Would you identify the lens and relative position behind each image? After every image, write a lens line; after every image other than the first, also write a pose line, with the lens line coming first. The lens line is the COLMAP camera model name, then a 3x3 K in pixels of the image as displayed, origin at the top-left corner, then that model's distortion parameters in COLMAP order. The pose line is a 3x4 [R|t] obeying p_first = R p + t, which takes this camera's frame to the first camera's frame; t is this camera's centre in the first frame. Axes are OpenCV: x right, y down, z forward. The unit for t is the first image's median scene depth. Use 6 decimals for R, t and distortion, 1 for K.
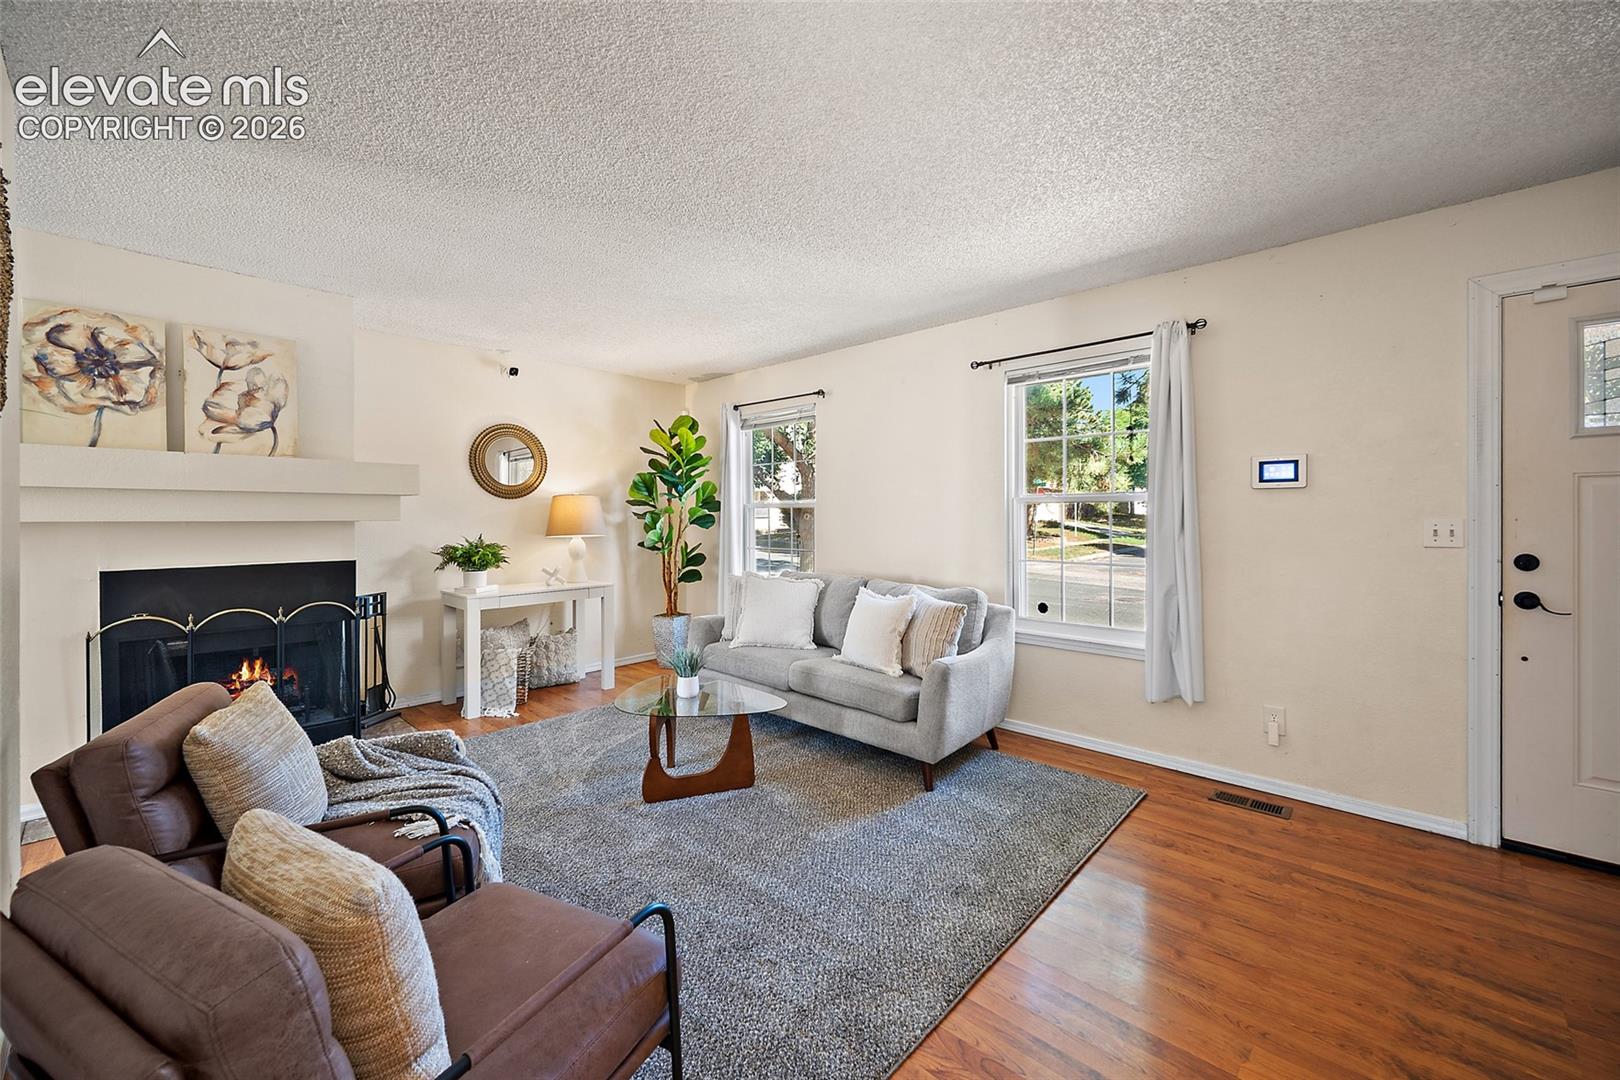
lens RADIAL K [[642.6, 0, 818.0], [0, 642.6, 521.4], [0, 0, 1]] dist [-0.004291, -0.001104]
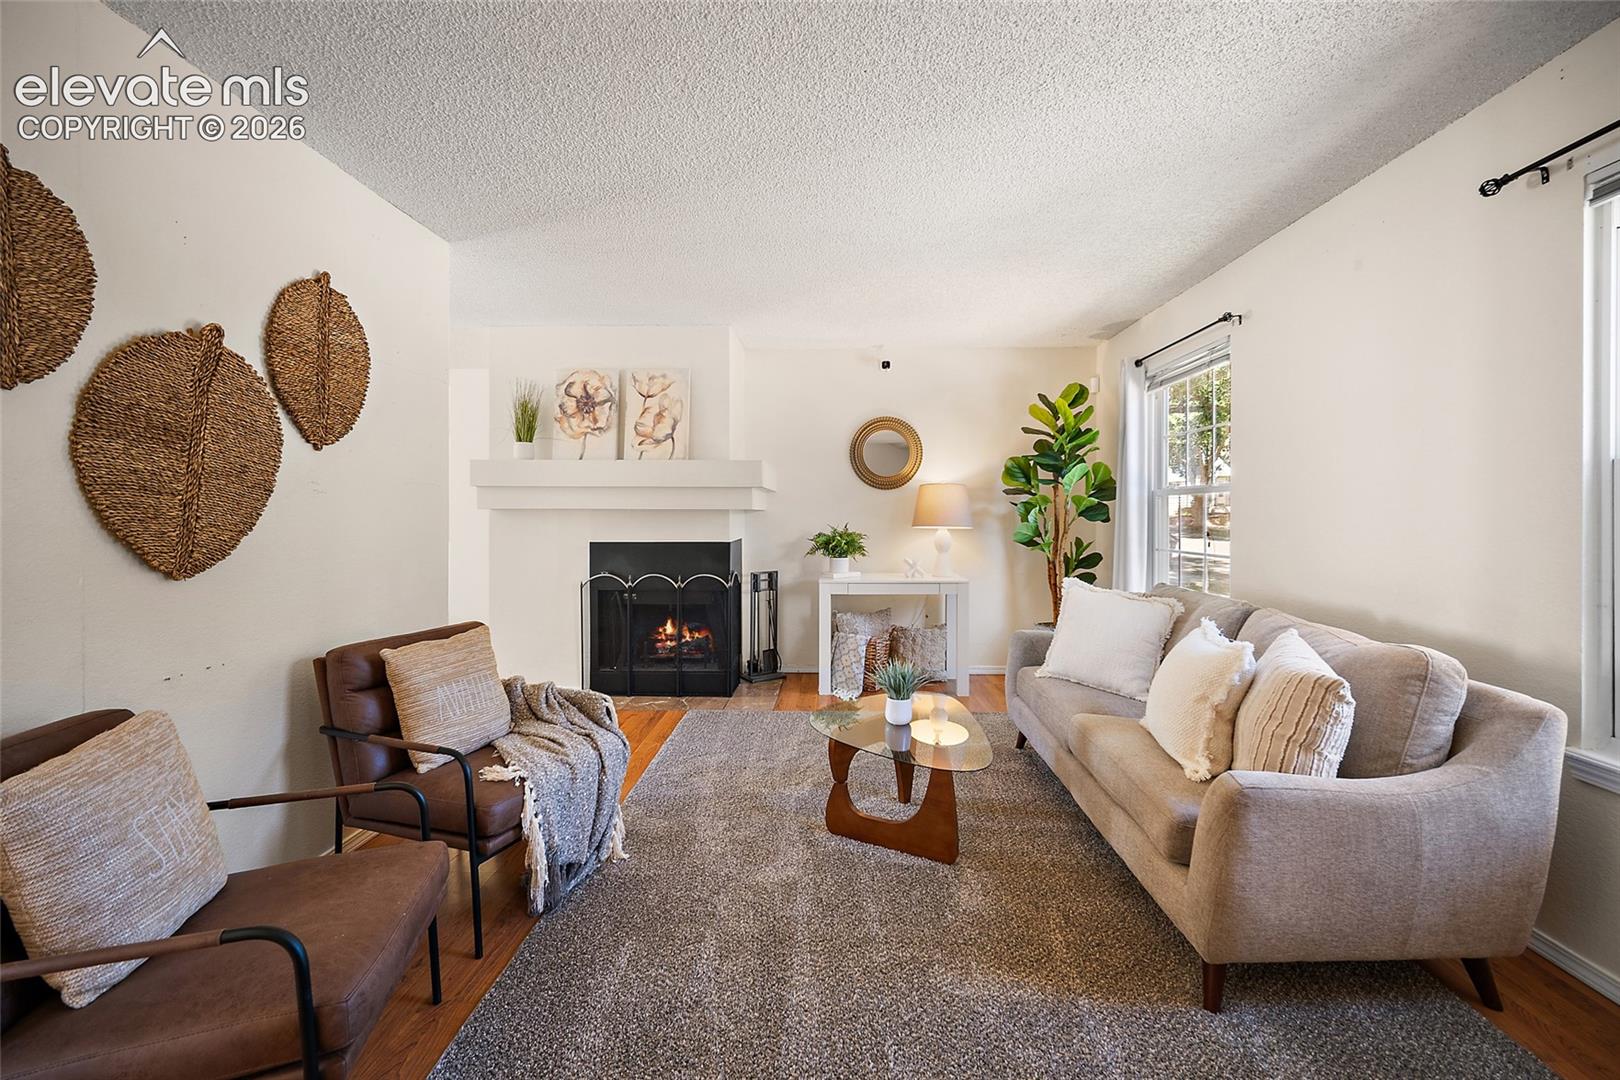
lens RADIAL K [[642.6, 0, 813.3], [0, 642.6, 516.5], [0, 0, 1]] dist [-0.004291, -0.001104]
pose [[0.651241, 0.008949, -0.758818, 0.332631], [-0.007674, 0.999957, 0.005207, 0.005234], [0.758832, 0.002433, 0.651282, 0.365479]]
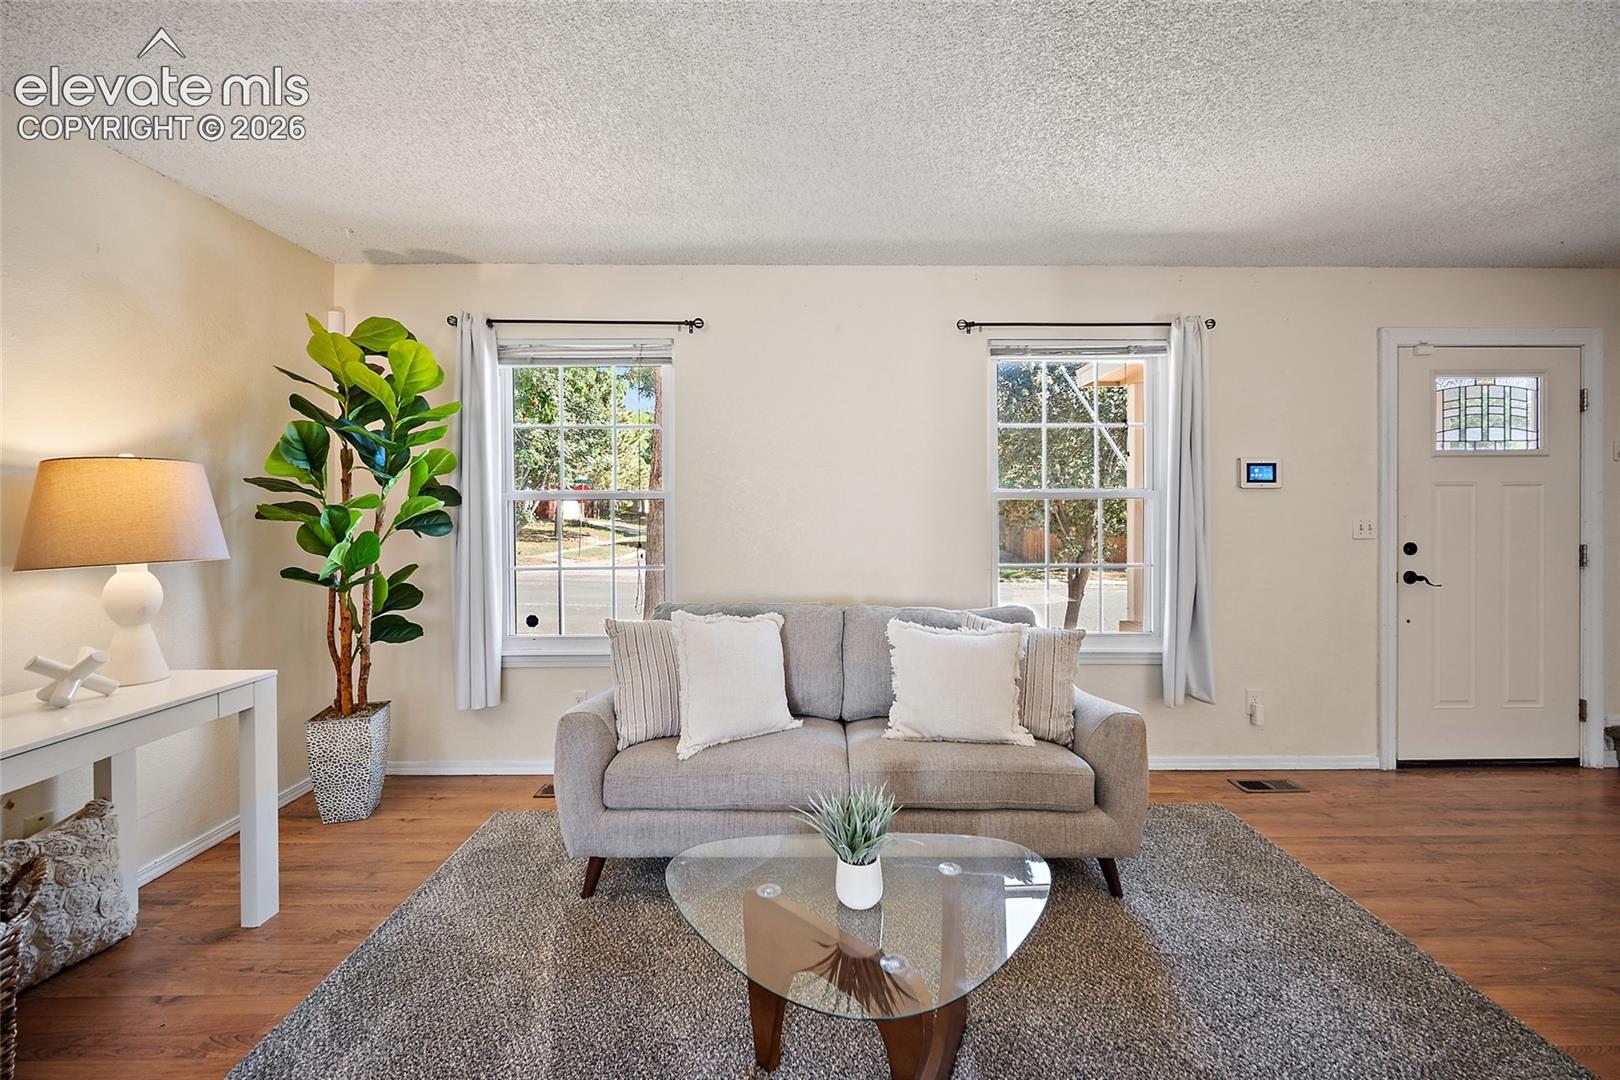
lens RADIAL K [[642.6, 0, 816.8], [0, 642.6, 517.9], [0, 0, 1]] dist [-0.004291, -0.001104]
pose [[0.723655, -0.003164, 0.690154, -0.521129], [0.005523, 0.999984, -0.001207, -0.004059], [-0.690139, 0.004685, 0.723661, 0.657199]]
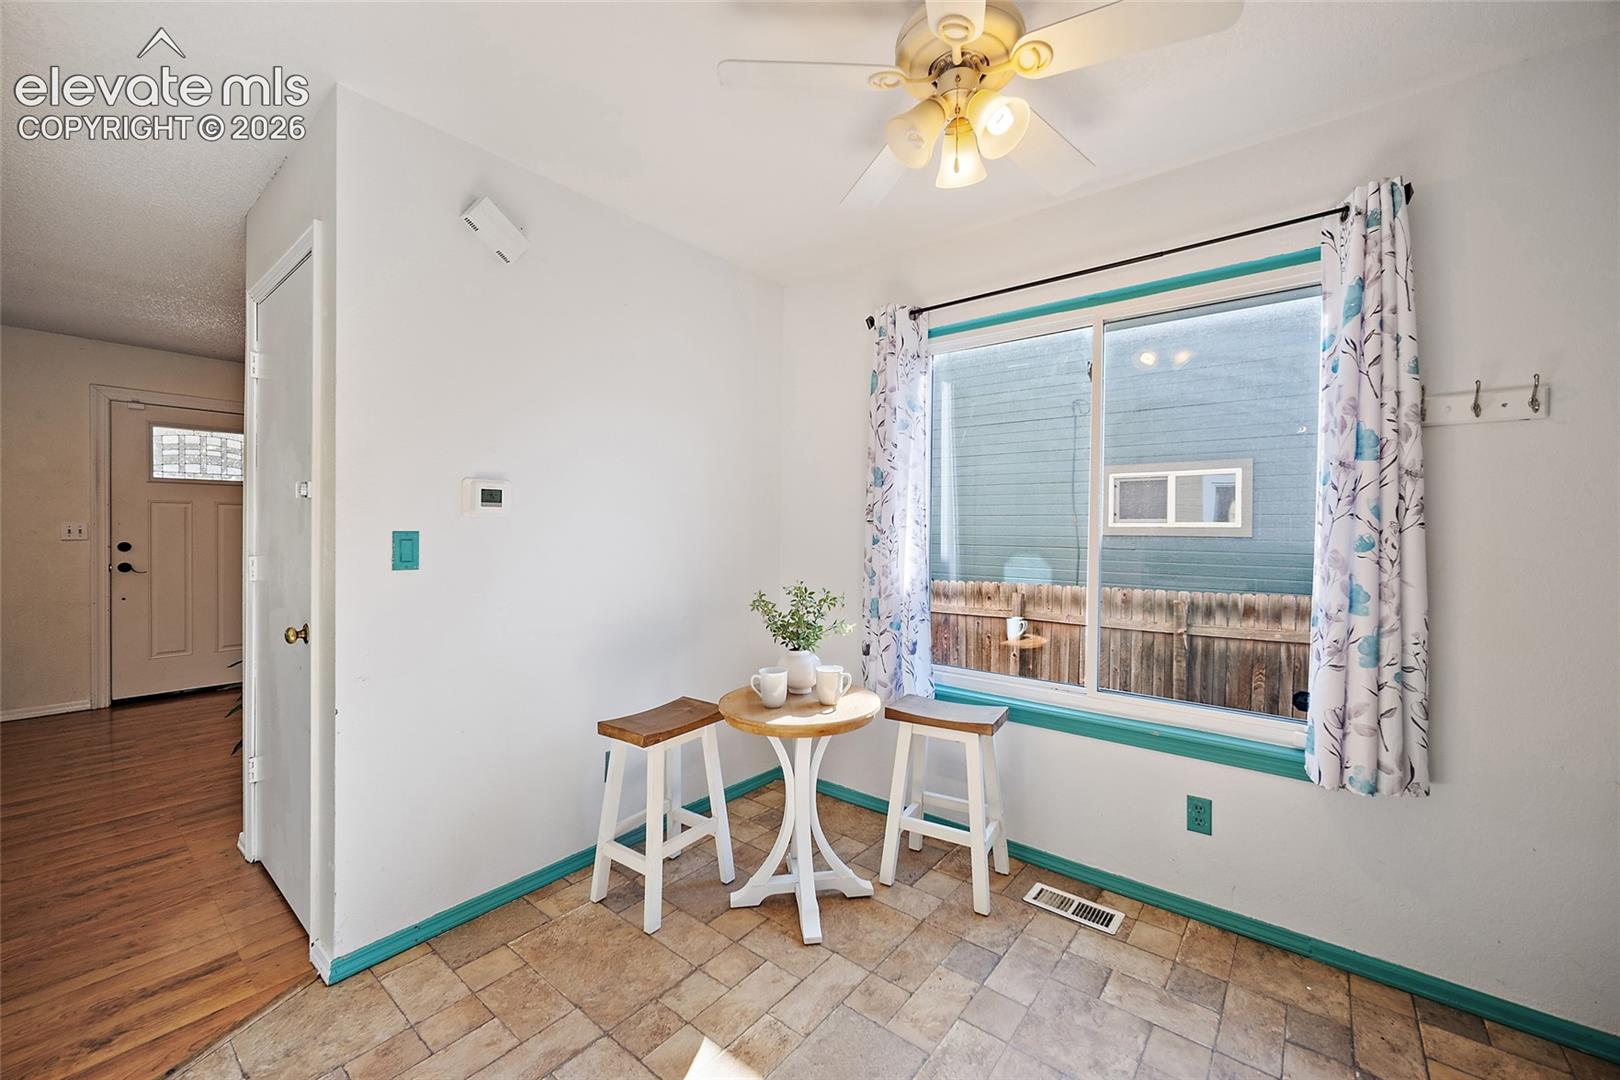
lens RADIAL K [[642.6, 0, 822.8], [0, 642.6, 538.2], [0, 0, 1]] dist [-0.004291, -0.001104]
pose [[-0.084060, -0.007788, 0.996430, -0.671265], [-0.000853, 0.999970, 0.007744, 0.016898], [-0.996460, -0.000199, -0.084064, -0.640771]]
